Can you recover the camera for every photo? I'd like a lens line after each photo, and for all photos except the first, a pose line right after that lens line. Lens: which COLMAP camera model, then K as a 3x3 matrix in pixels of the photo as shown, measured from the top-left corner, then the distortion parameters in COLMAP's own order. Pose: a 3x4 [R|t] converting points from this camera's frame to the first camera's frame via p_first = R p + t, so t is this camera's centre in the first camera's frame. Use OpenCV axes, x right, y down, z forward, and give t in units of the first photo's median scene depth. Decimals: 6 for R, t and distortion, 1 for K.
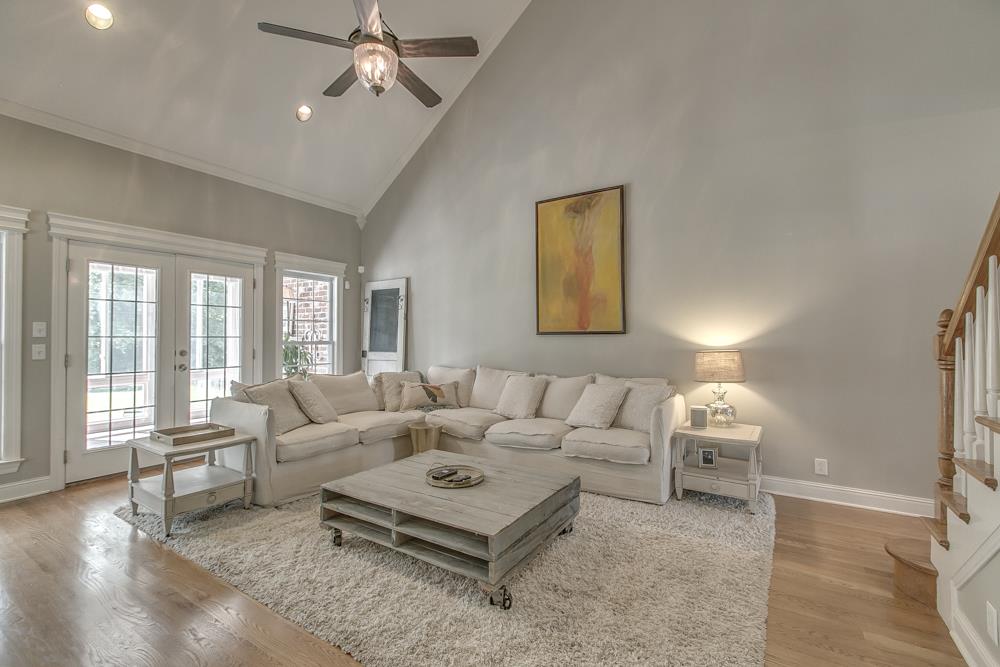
lens RADIAL K [[436.7, 0, 499.7], [0, 436.7, 332.3], [0, 0, 1]] dist [-0.002018, 0.000241]
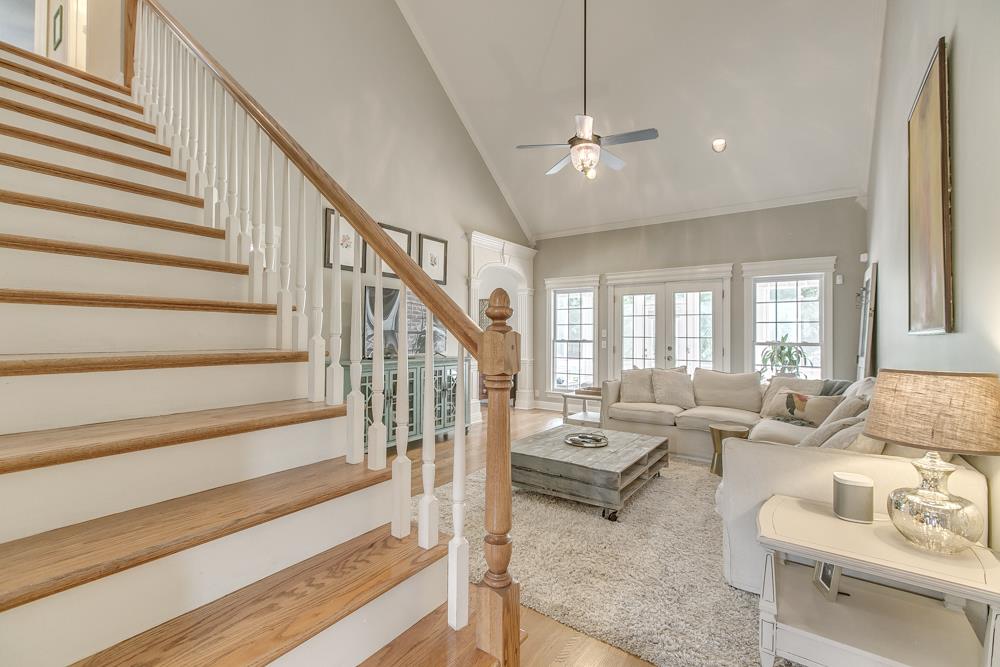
lens RADIAL K [[436.7, 0, 499.3], [0, 436.7, 332.5], [0, 0, 1]] dist [-0.002018, 0.000241]
pose [[-0.059970, -0.014376, -0.998097, 0.754217], [-0.001509, 0.999896, -0.014311, 0.014999], [0.998199, 0.000648, -0.059985, 0.498319]]
